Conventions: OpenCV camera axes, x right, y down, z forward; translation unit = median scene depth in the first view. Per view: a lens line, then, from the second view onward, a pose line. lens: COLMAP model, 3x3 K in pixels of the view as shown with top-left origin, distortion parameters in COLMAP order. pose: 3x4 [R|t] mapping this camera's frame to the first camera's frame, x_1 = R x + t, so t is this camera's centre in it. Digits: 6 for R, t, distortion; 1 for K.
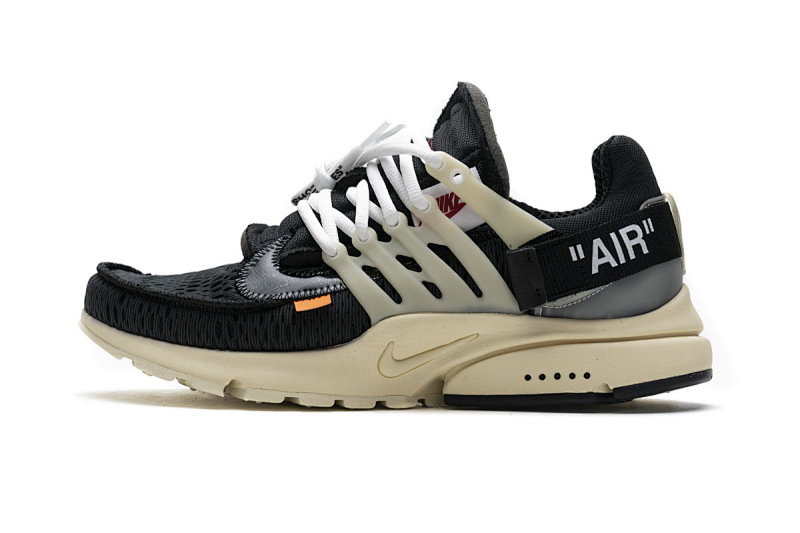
lens RADIAL K [[1318.3, 0, 413.8], [0, 1318.3, 287.3], [0, 0, 1]] dist [0.077105, 0.000000]
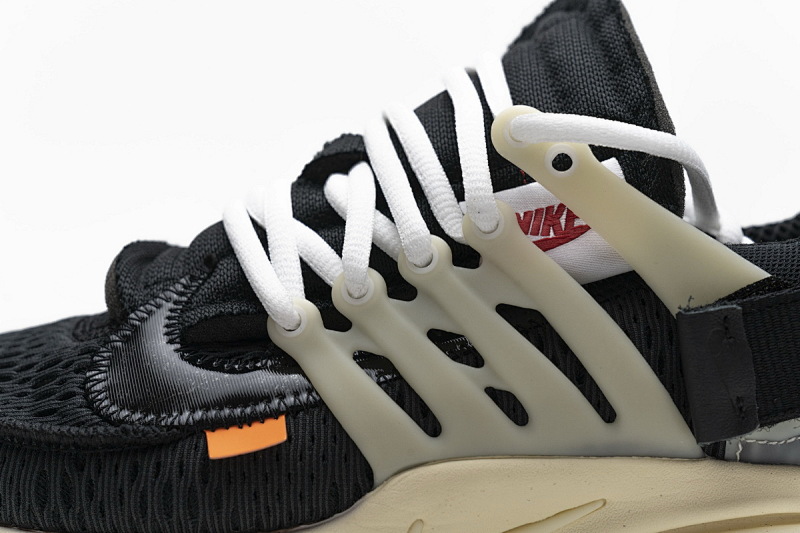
lens RADIAL K [[1526.7, 0, 403.1], [0, 1526.7, 261.2], [0, 0, 1]] dist [0.000280, 0.000000]
pose [[0.999923, 0.005203, 0.011278, -0.028490], [-0.005217, 0.999986, 0.001219, -0.048819], [-0.011271, -0.001278, 0.999936, 0.466157]]
